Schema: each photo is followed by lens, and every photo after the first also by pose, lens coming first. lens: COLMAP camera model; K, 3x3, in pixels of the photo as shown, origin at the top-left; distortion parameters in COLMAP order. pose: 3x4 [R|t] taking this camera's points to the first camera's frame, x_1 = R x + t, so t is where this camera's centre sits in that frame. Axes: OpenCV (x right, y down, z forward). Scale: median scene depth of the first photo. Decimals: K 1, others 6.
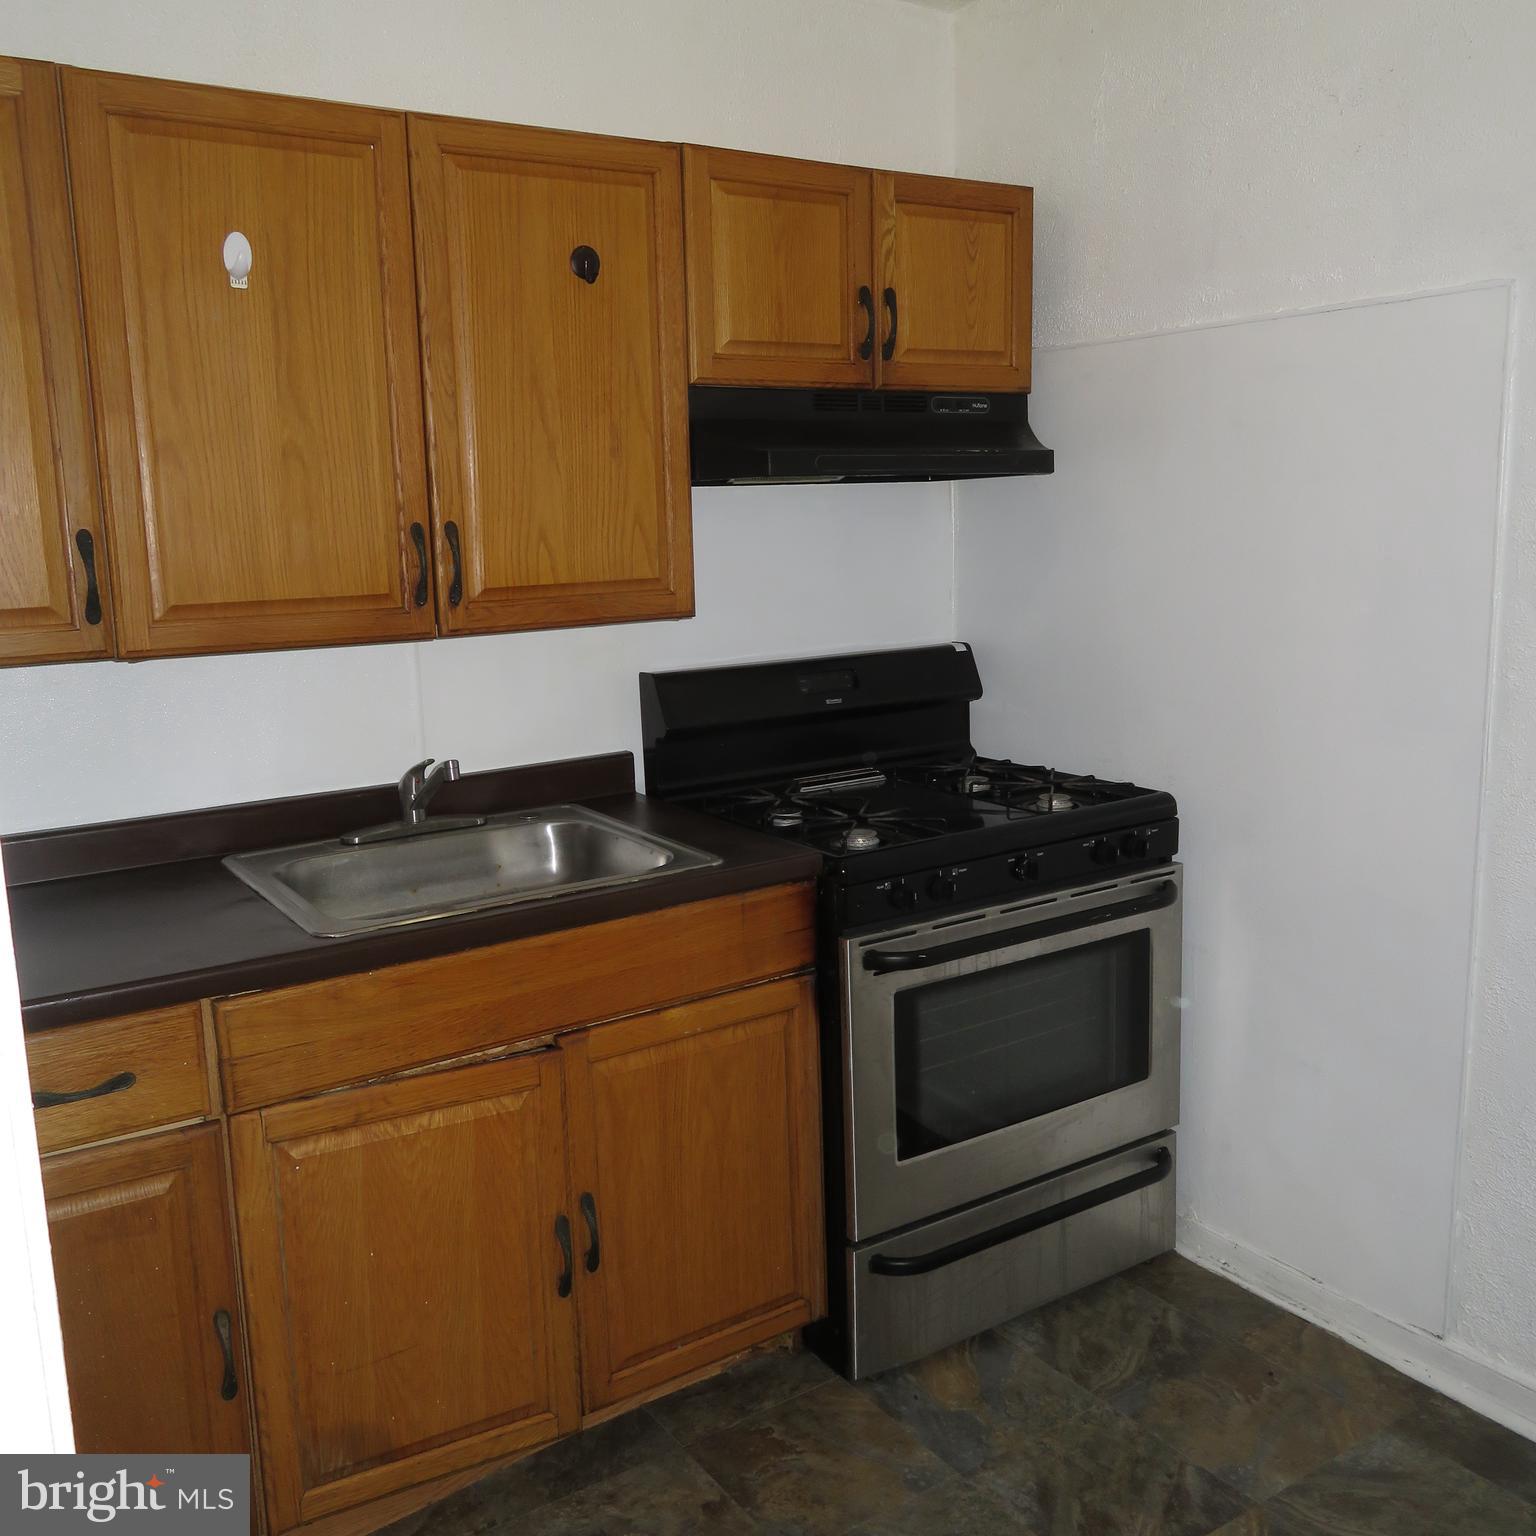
lens RADIAL K [[1463.6, 0, 768.0], [0, 1463.6, 768.0], [0, 0, 1]] dist [-0.008593, -0.009637]
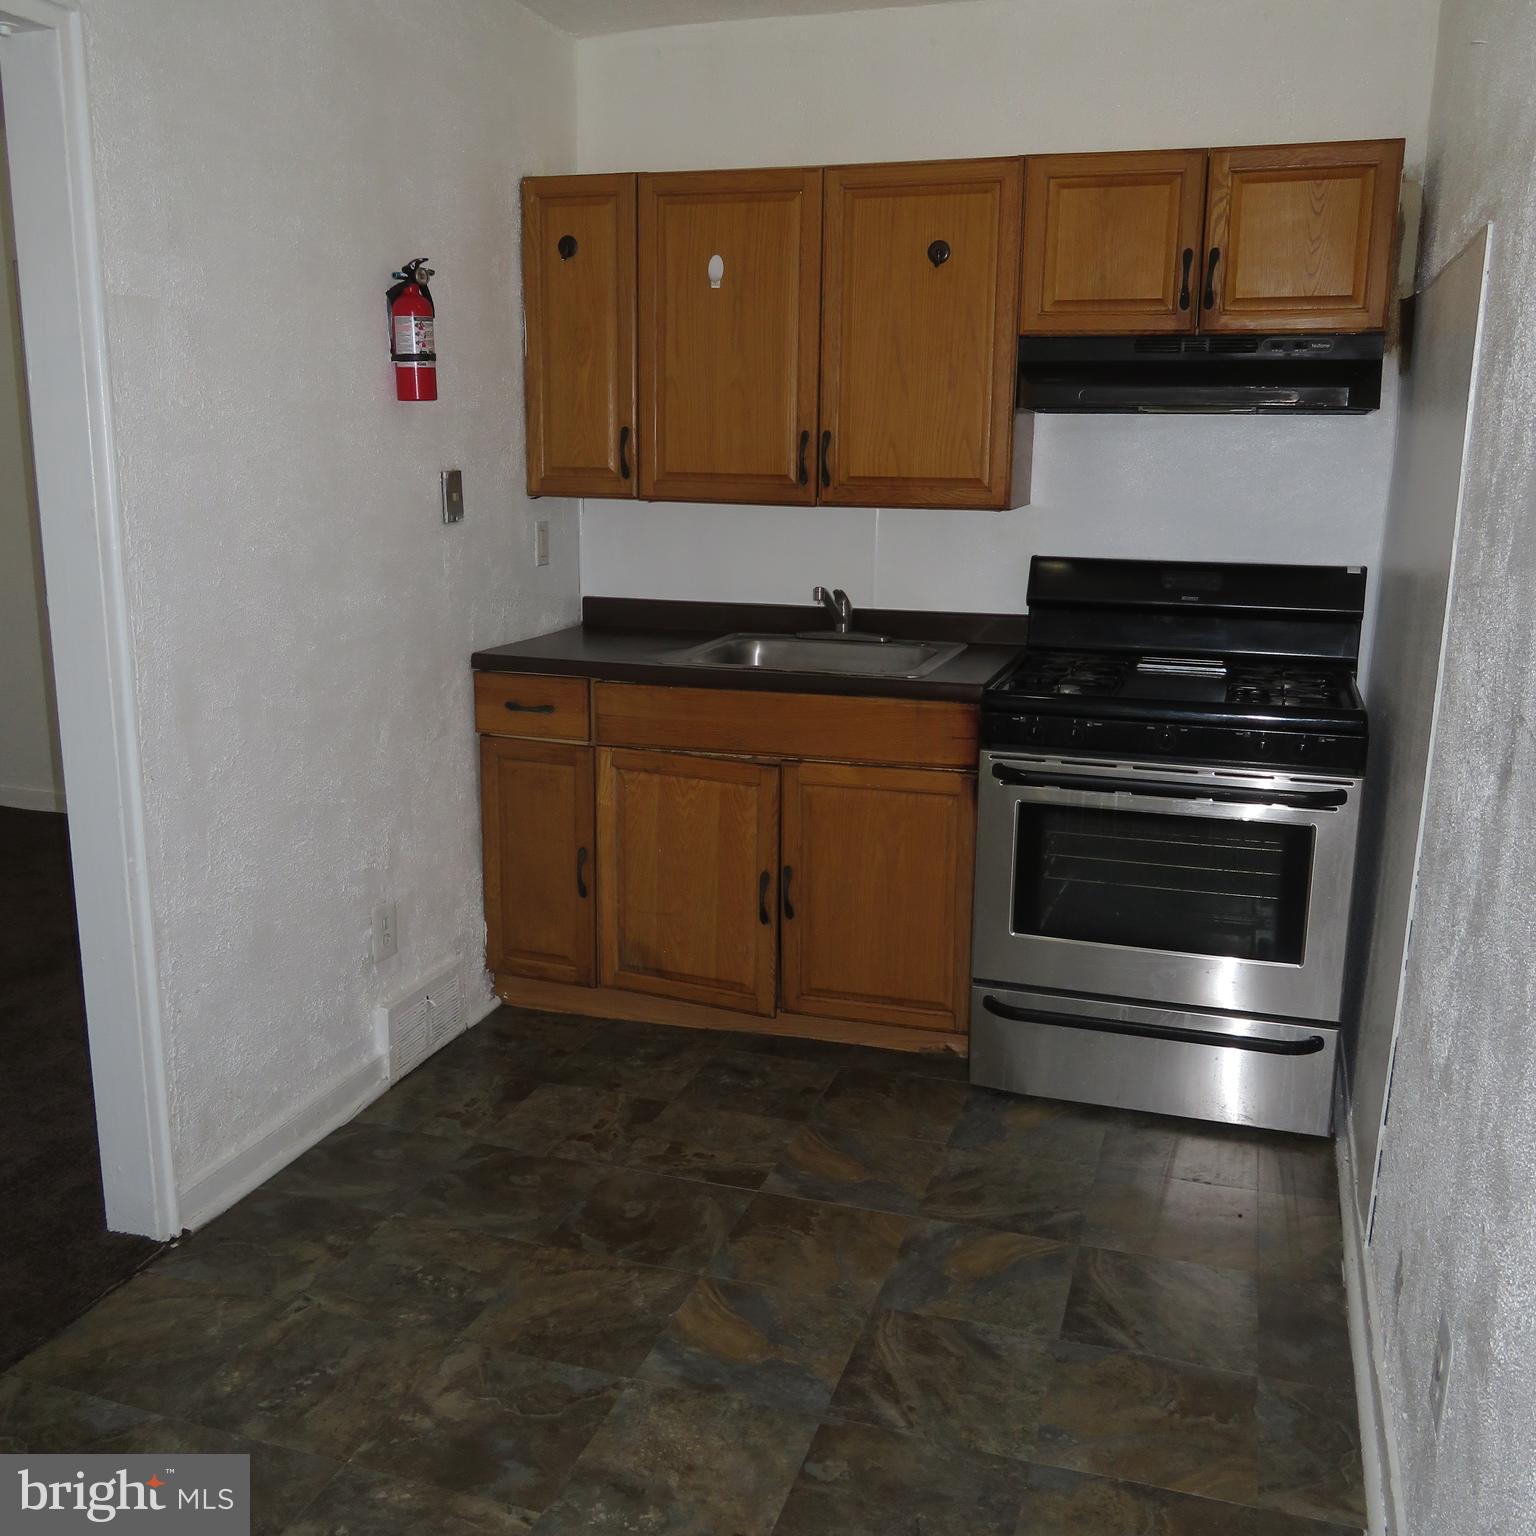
lens RADIAL K [[1463.6, 0, 768.0], [0, 1463.6, 768.0], [0, 0, 1]] dist [-0.008593, -0.009637]
pose [[0.618167, 0.202799, -0.759436, 0.933391], [-0.168427, 0.977879, 0.124035, -0.000933], [0.767791, 0.051235, 0.638649, -0.017200]]
